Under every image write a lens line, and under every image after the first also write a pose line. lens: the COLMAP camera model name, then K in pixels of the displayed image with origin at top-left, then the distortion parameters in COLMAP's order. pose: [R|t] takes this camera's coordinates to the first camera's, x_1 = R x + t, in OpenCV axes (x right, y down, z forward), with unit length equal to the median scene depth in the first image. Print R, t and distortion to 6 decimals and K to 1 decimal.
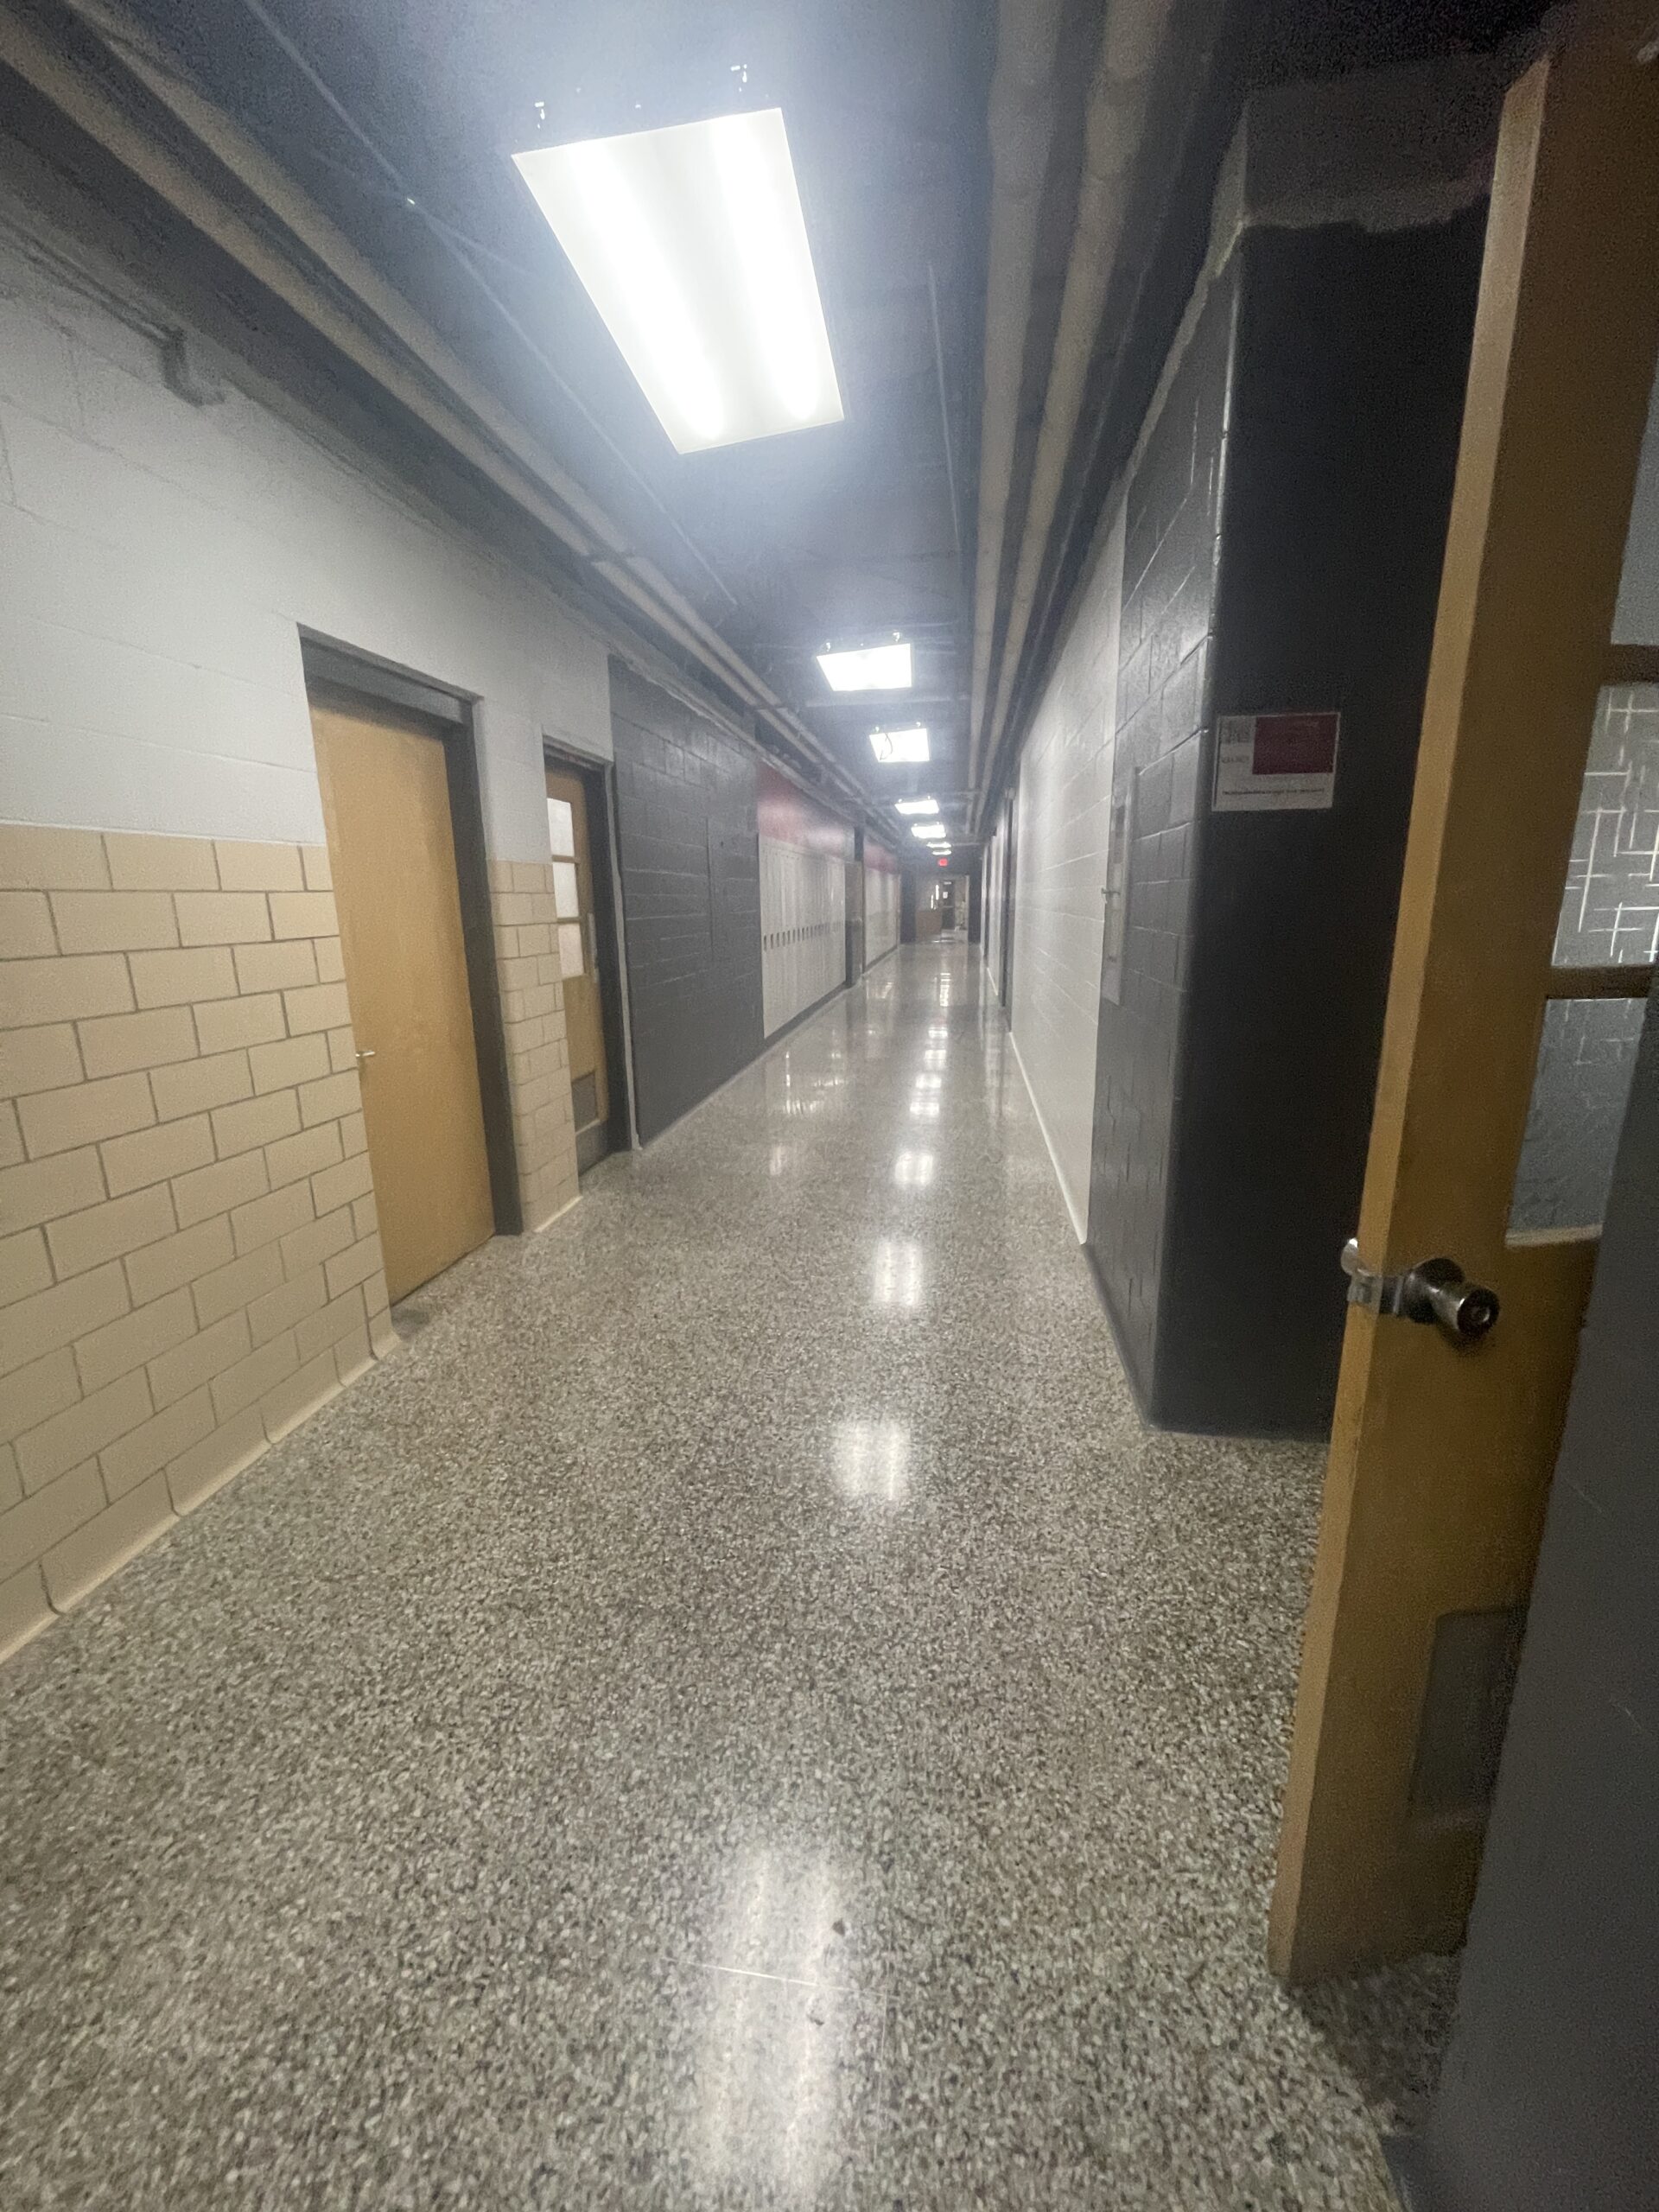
lens RADIAL K [[892.7, 0, 830.1], [0, 892.7, 1108.3], [0, 0, 1]] dist [0.001909, 0.000195]
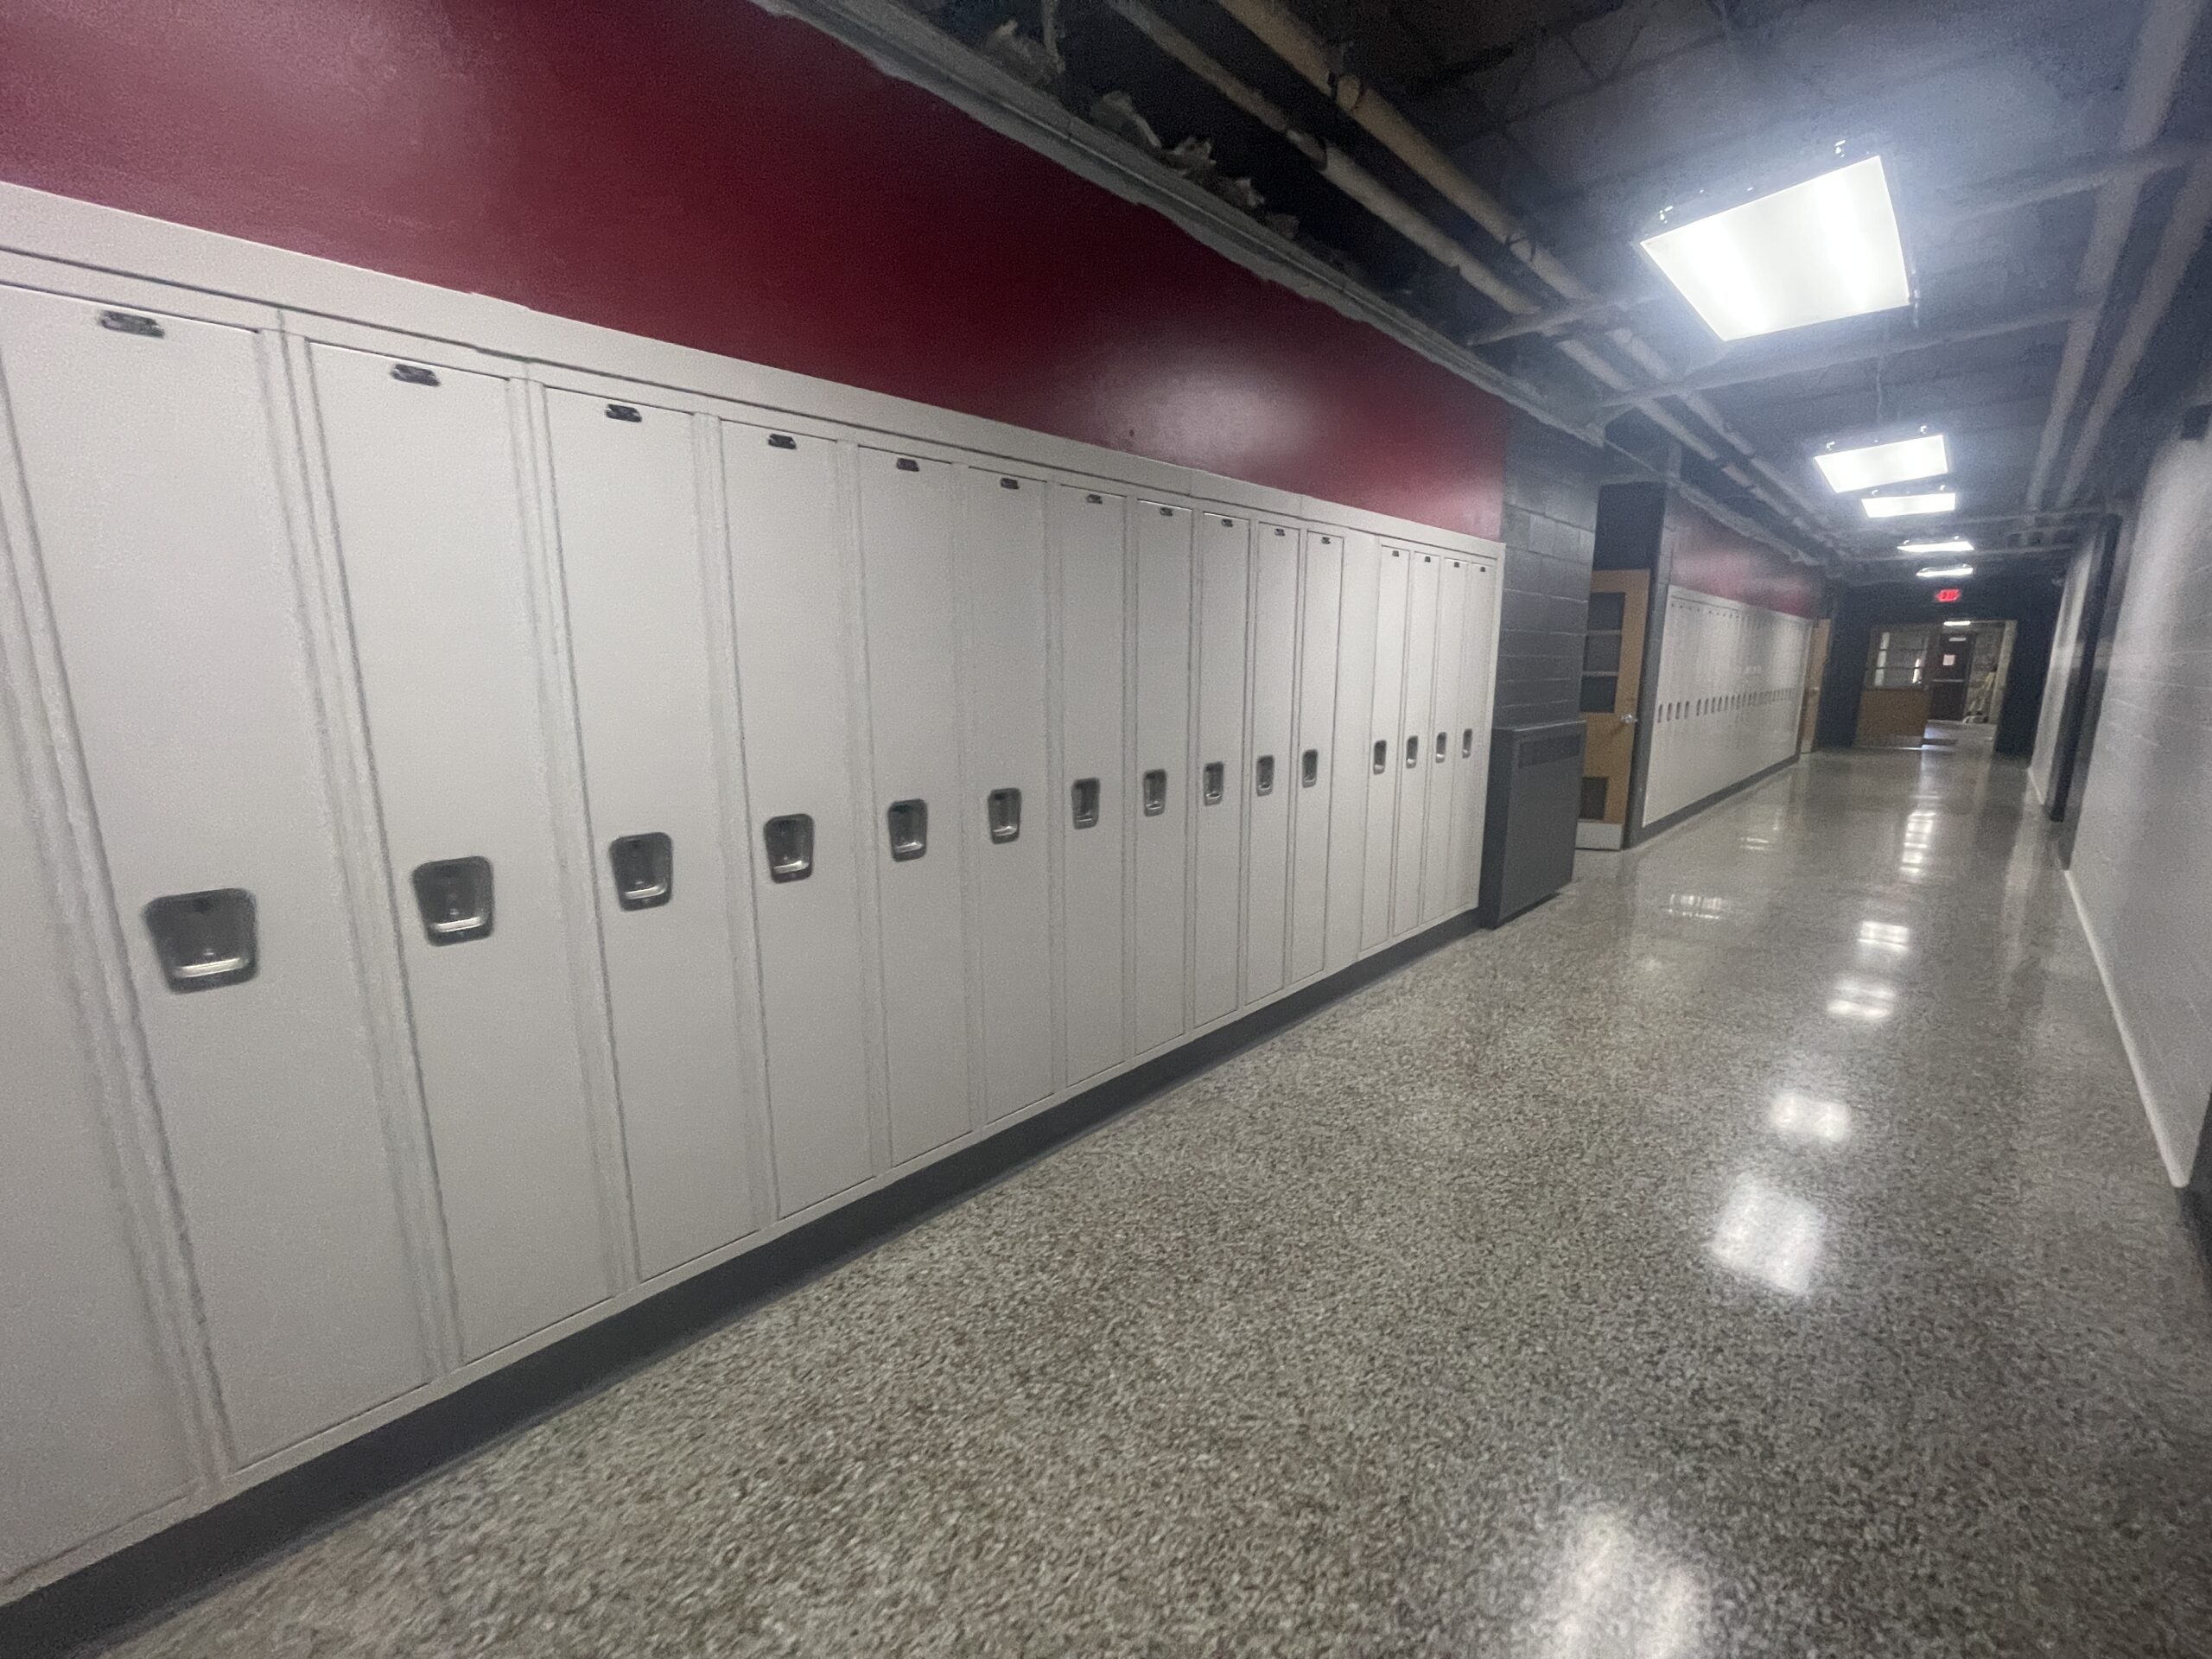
lens RADIAL K [[892.7, 0, 1104.0], [0, 892.7, 832.5], [0, 0, 1]] dist [0.001909, 0.000195]
pose [[0.808895, 0.123076, -0.574926, 0.055492], [-0.145230, 0.989370, 0.007466, -0.090685], [0.569734, 0.077458, 0.818171, 0.381023]]
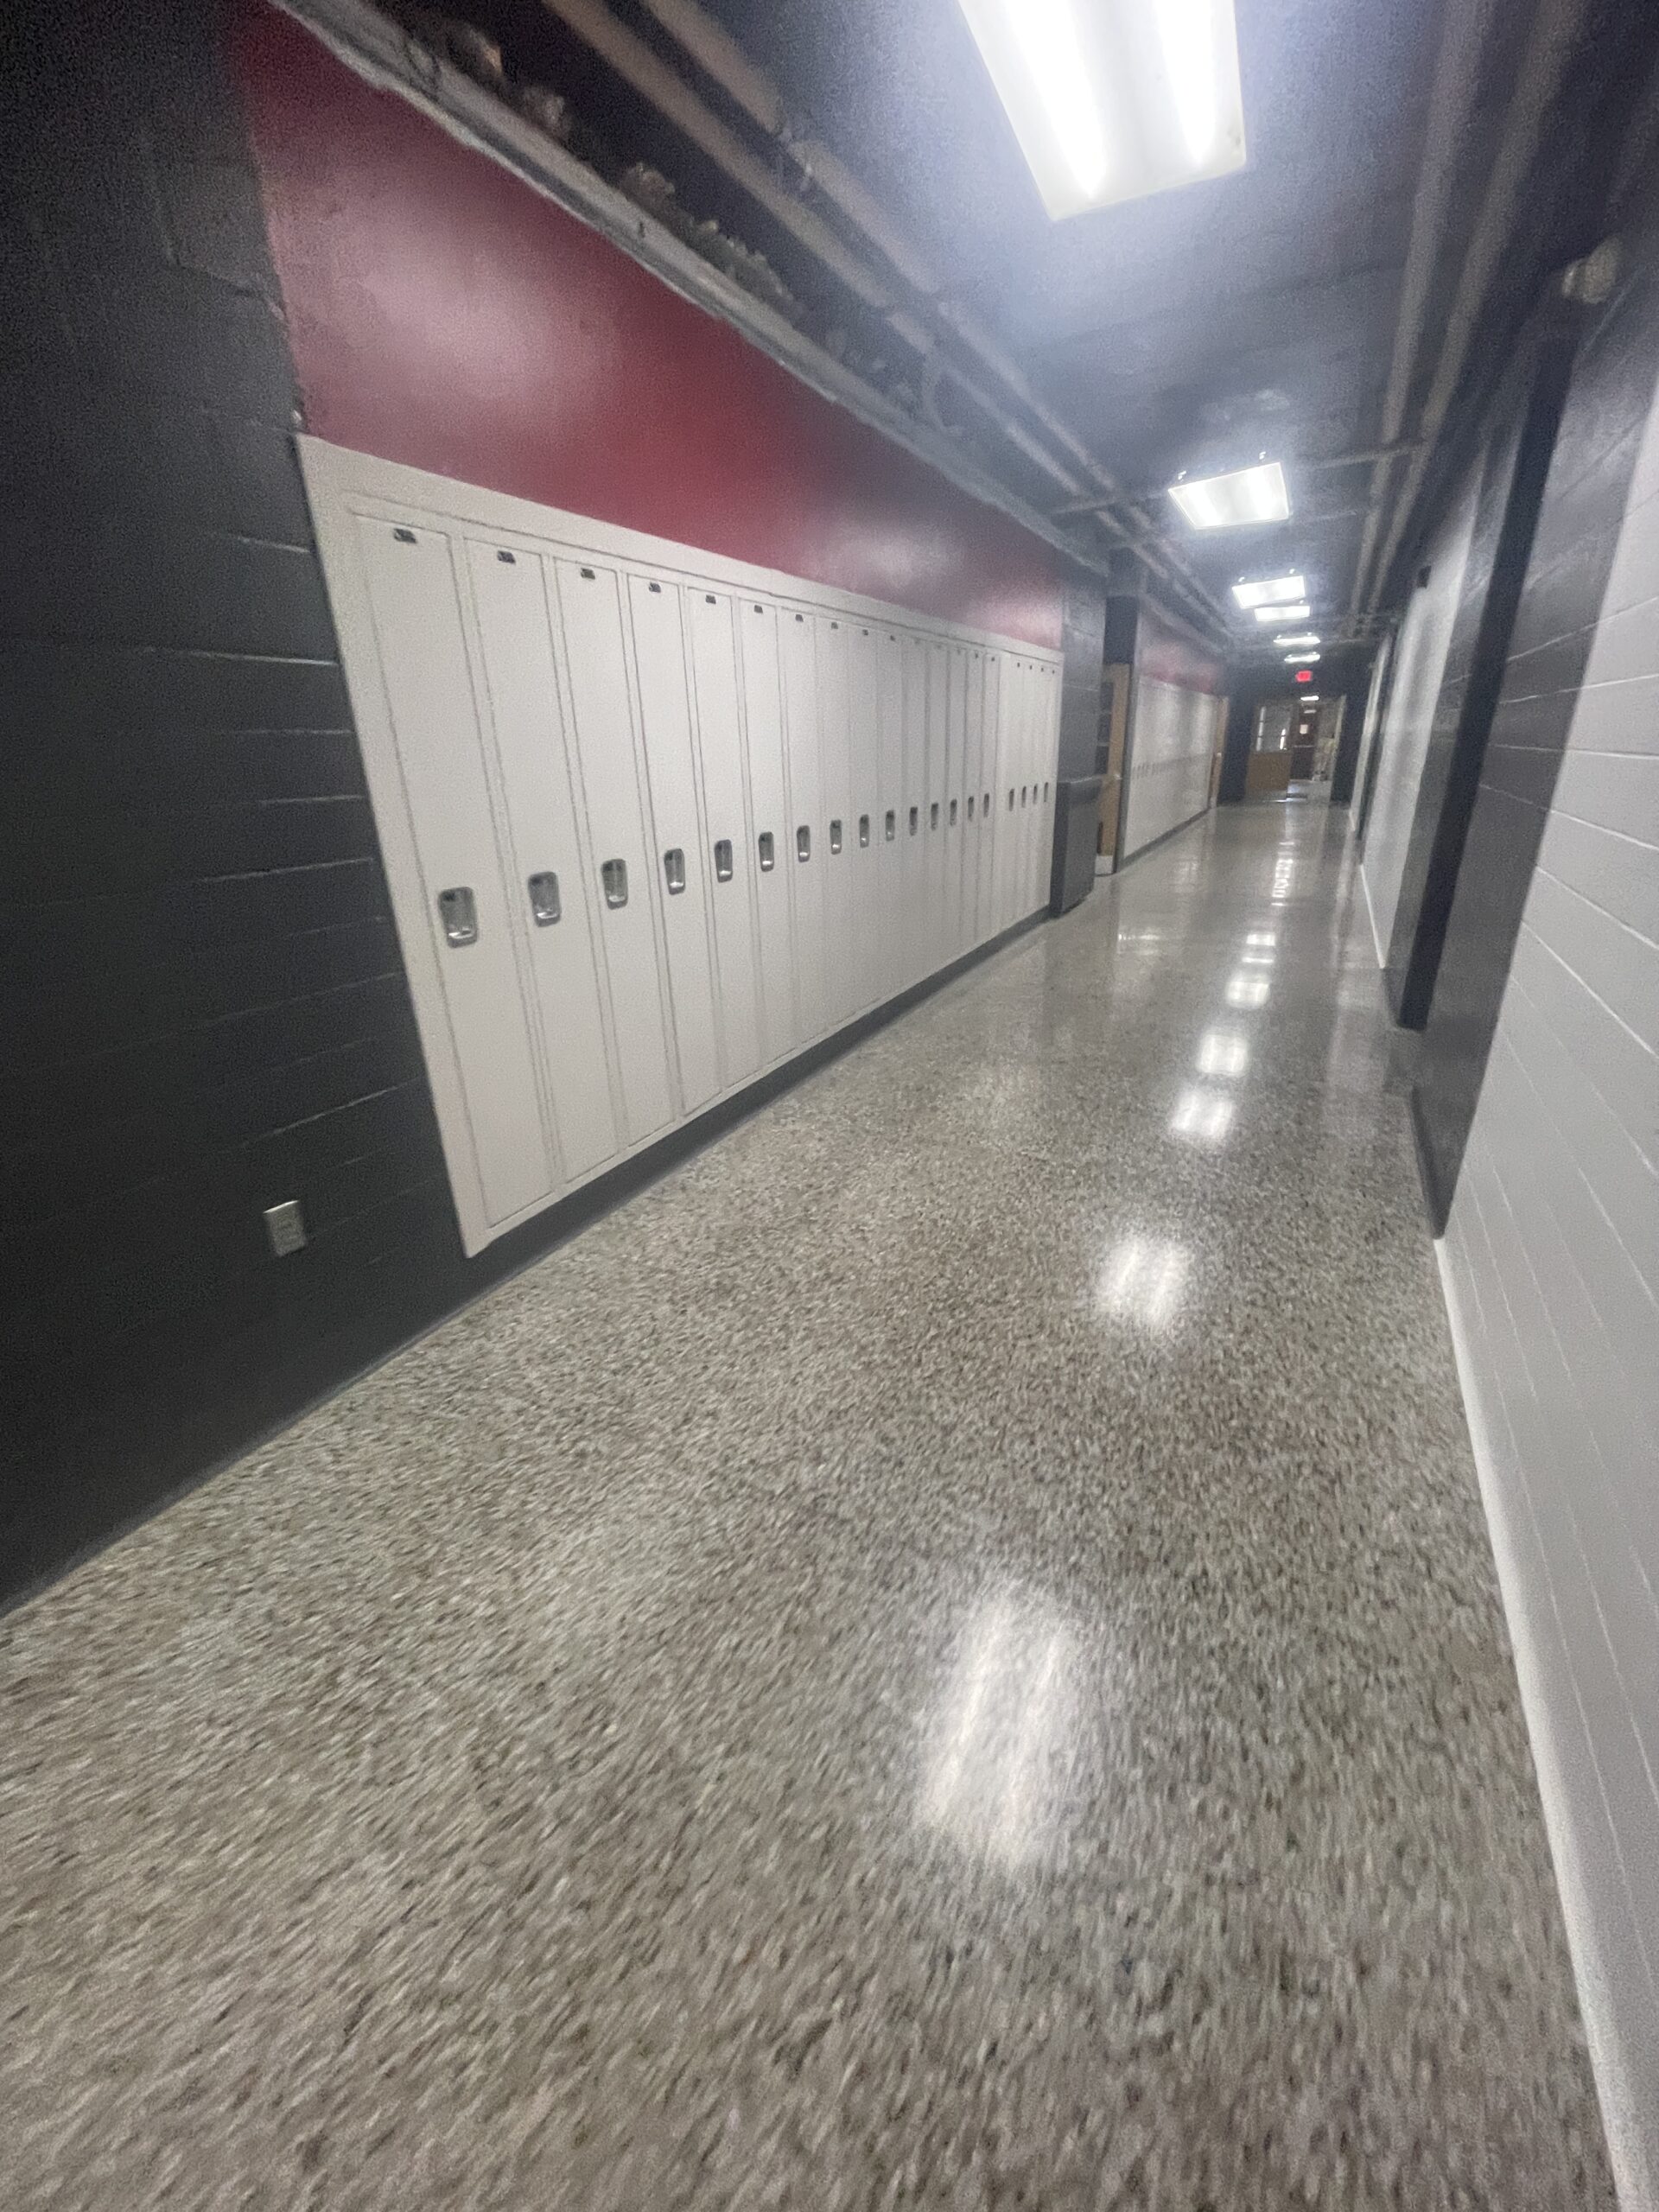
lens RADIAL K [[899.6, 0, 826.0], [0, 899.6, 1094.6], [0, 0, 1]] dist [-0.008909, -0.000162]
pose [[0.942826, 0.109324, -0.314844, 0.042280], [-0.062104, 0.985754, 0.156311, -0.063994], [0.327447, -0.127821, 0.936184, 0.272990]]
